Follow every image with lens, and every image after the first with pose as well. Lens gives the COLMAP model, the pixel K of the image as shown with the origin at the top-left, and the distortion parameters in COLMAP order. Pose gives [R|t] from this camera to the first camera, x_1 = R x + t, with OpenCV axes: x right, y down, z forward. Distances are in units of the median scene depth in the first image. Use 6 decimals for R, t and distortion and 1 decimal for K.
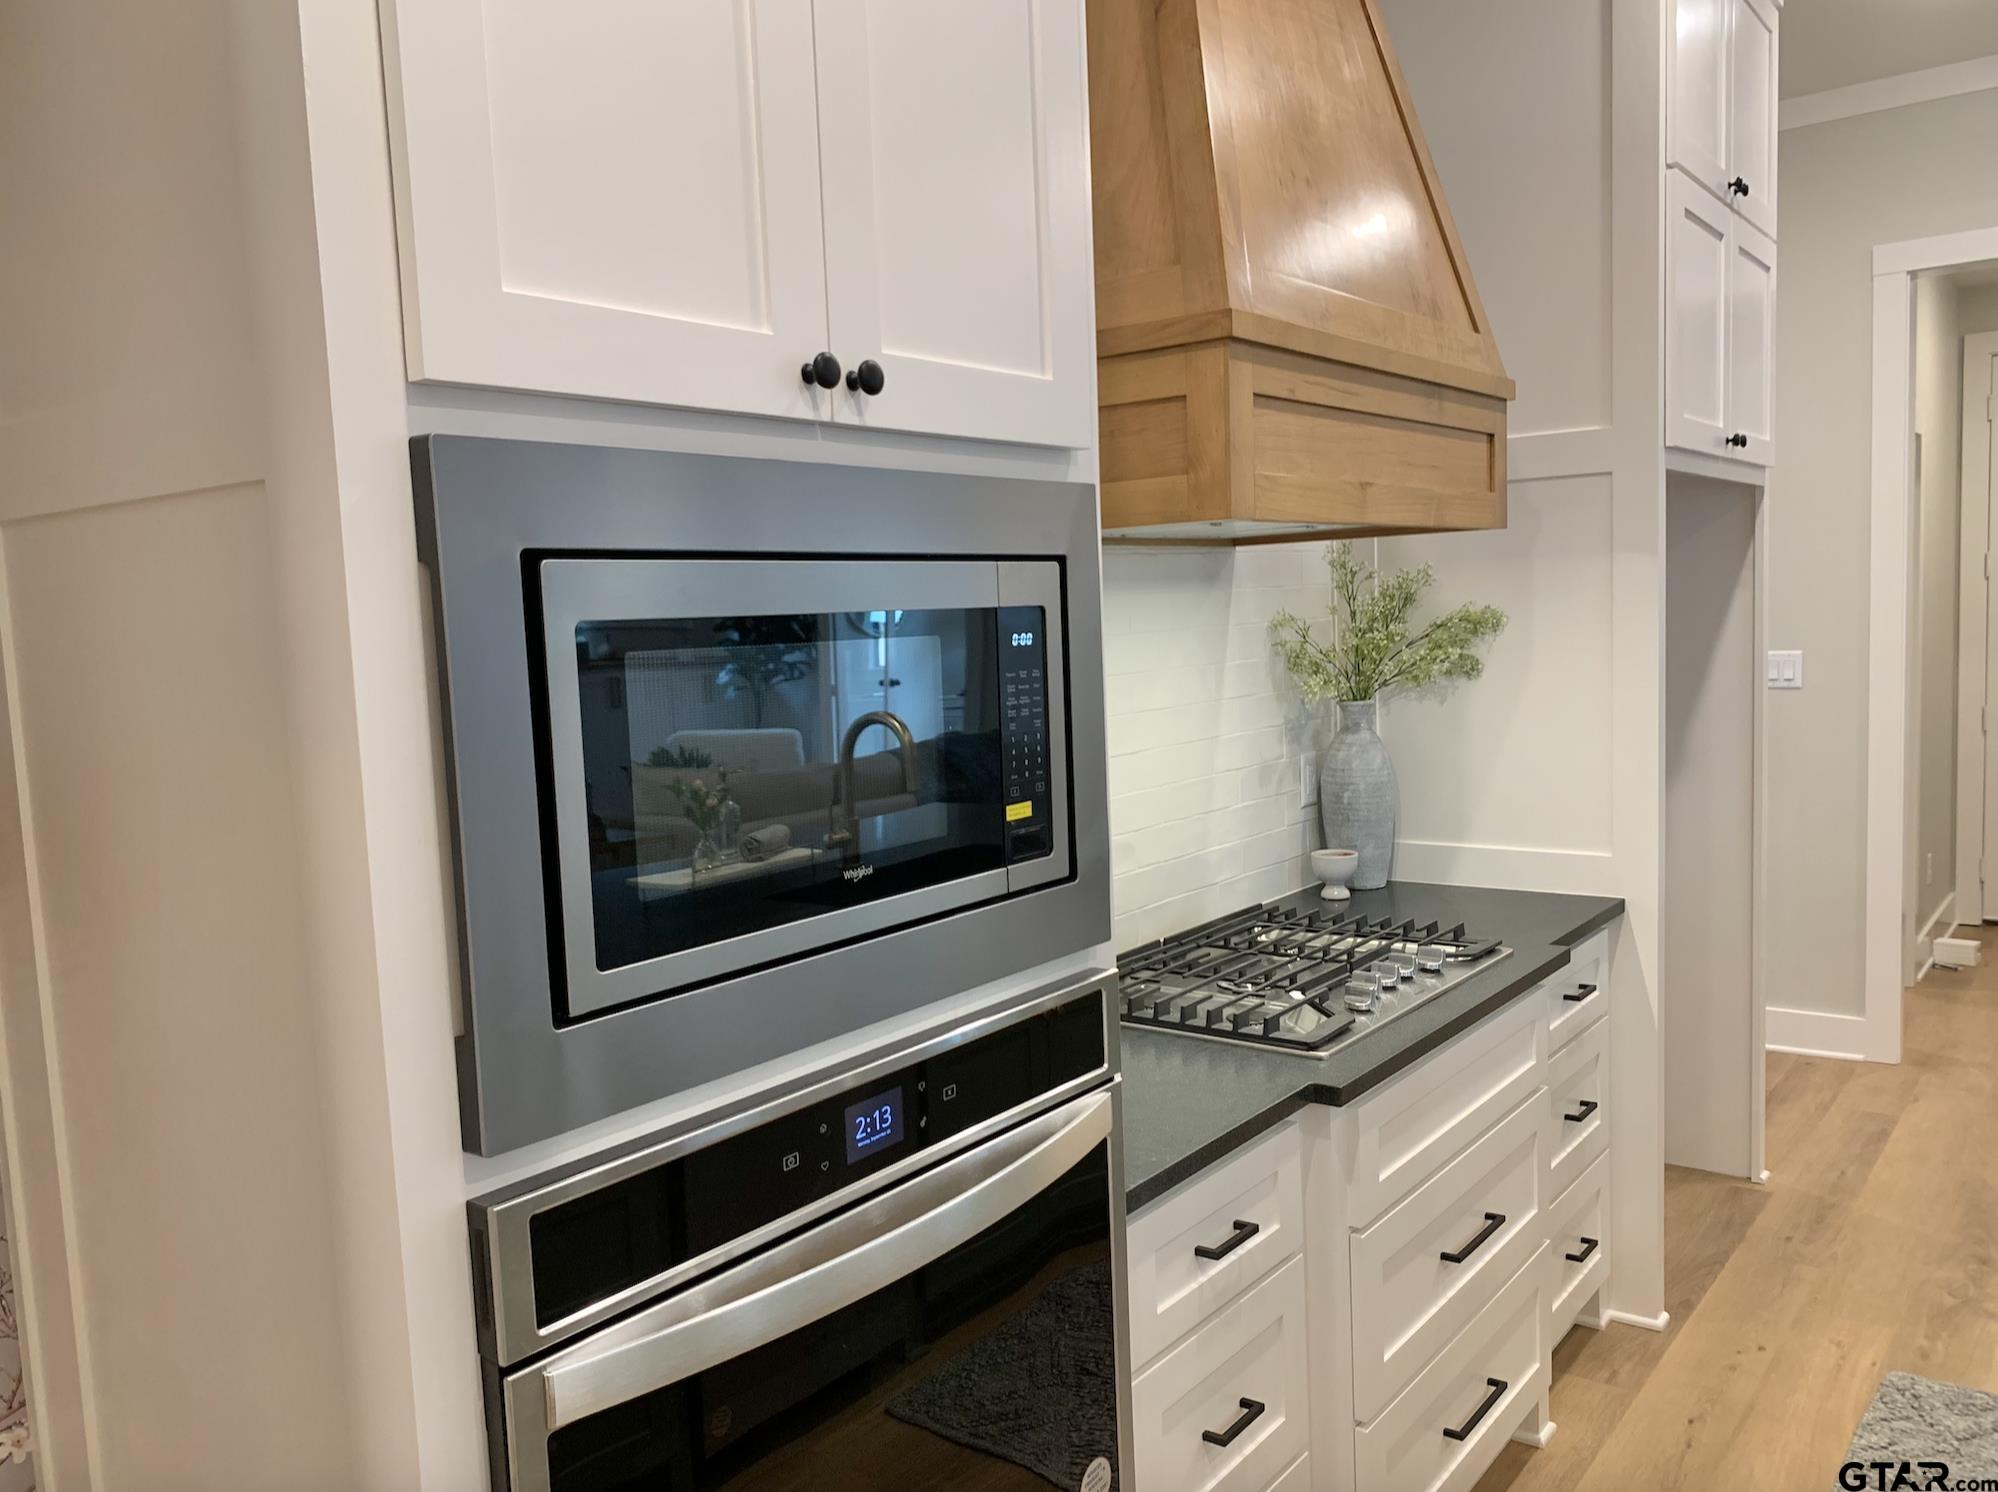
lens RADIAL K [[1546.6, 0, 991.5], [0, 1546.6, 770.0], [0, 0, 1]] dist [0.094260, -0.146220]
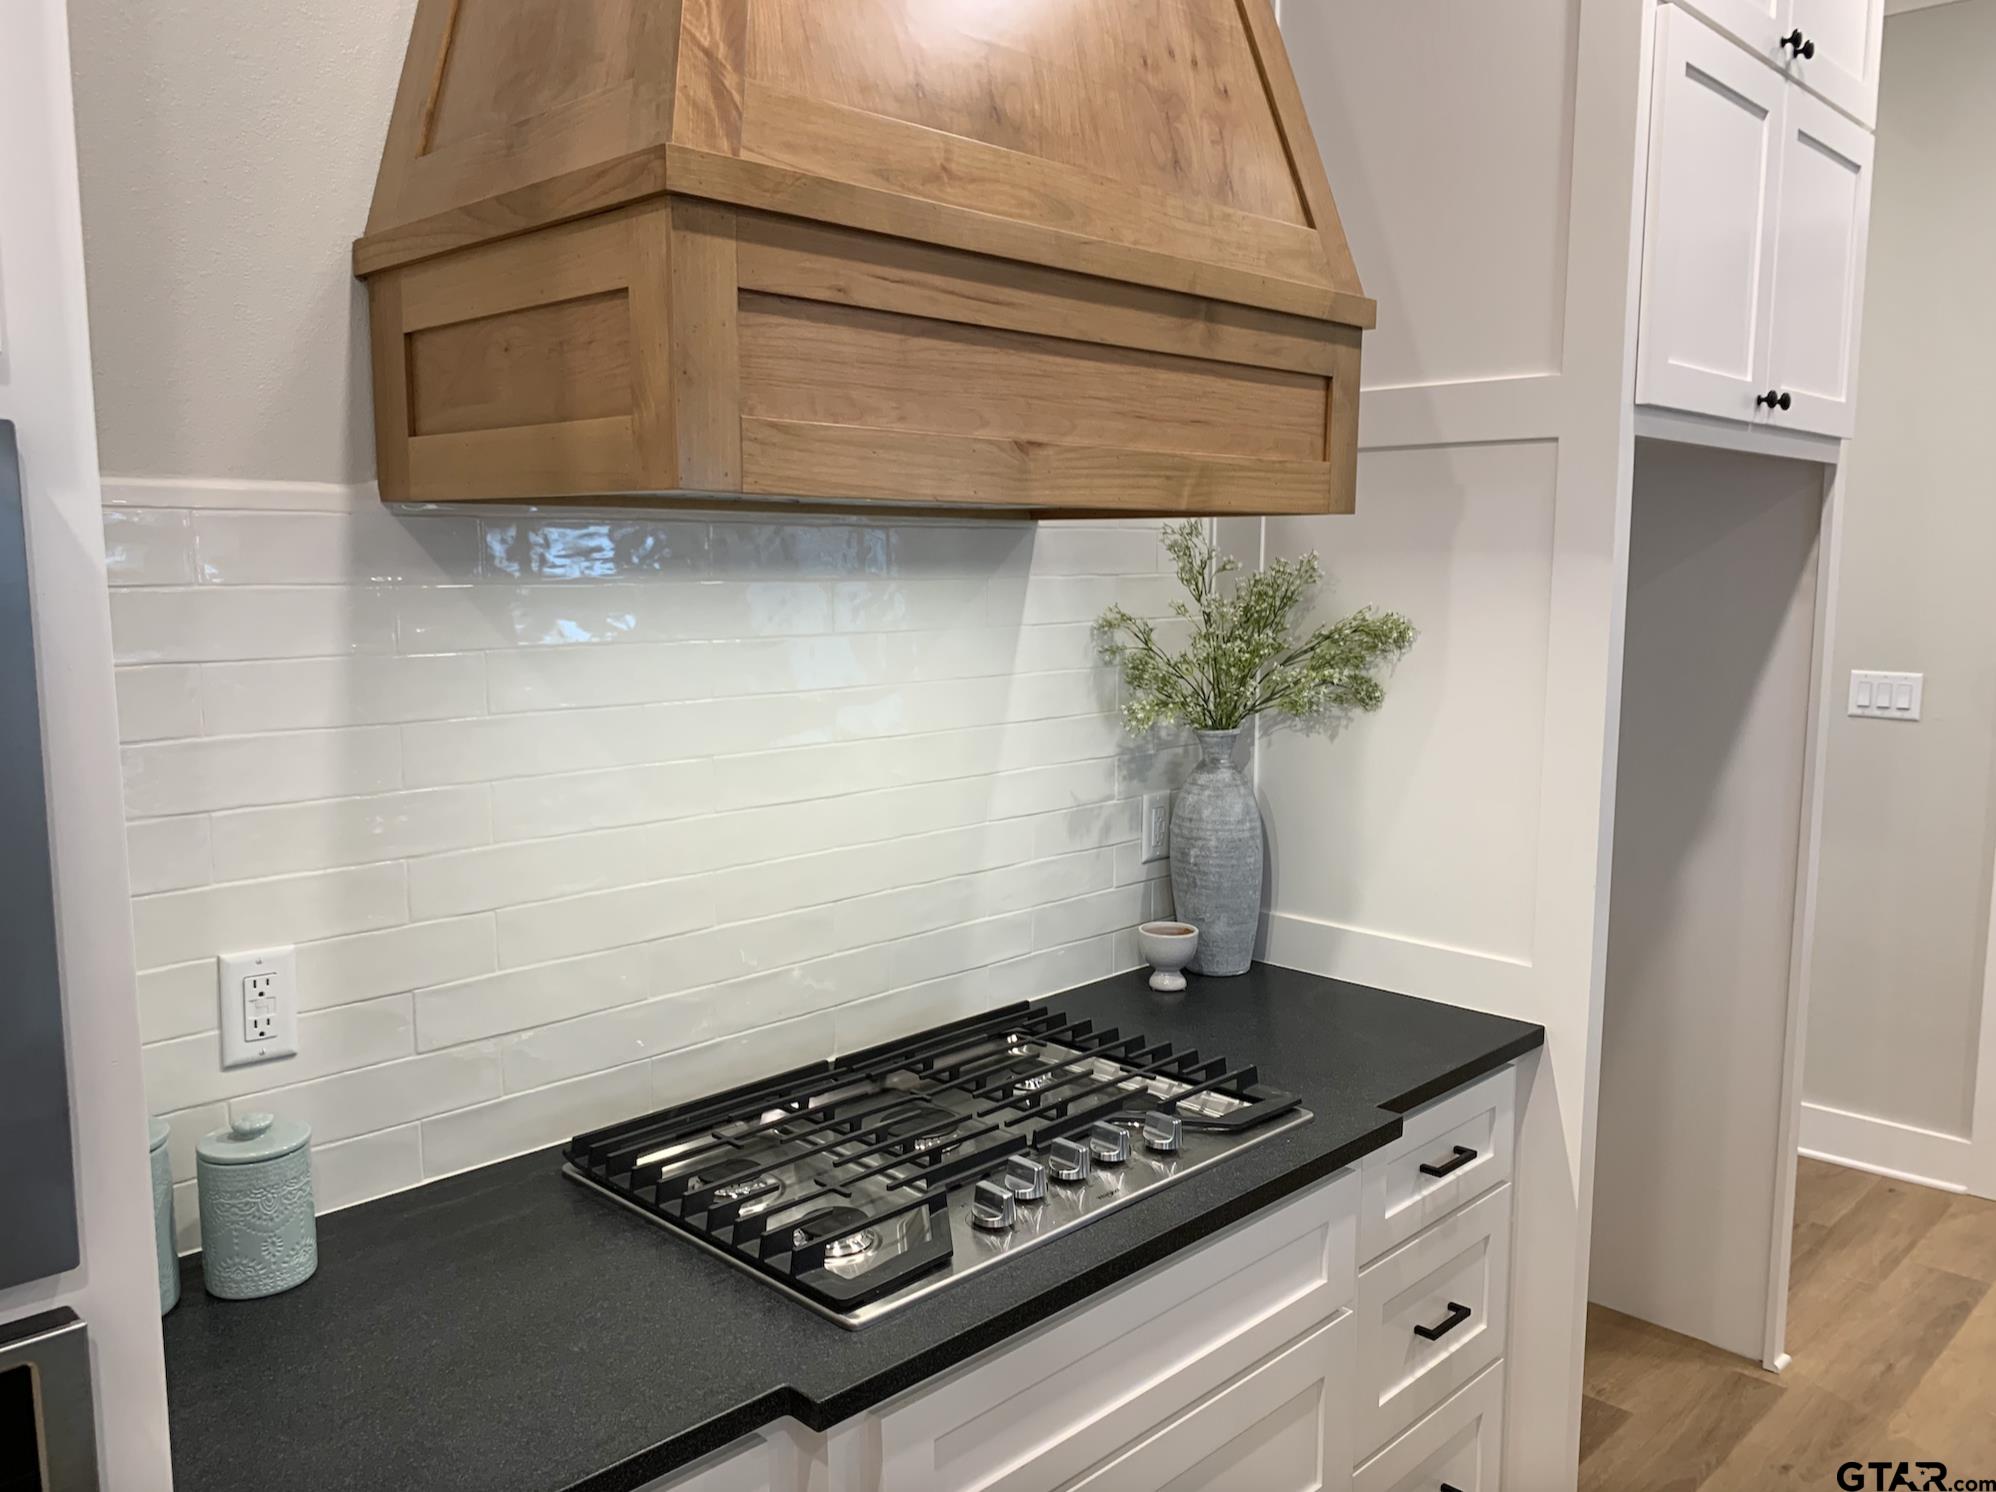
lens RADIAL K [[1526.3, 0, 987.9], [0, 1526.3, 756.6], [0, 0, 1]] dist [0.077990, -0.103445]
pose [[0.990710, 0.059503, -0.122285, 0.220238], [-0.055692, 0.997857, 0.034355, -0.051609], [0.124067, -0.027225, 0.991900, 0.249403]]
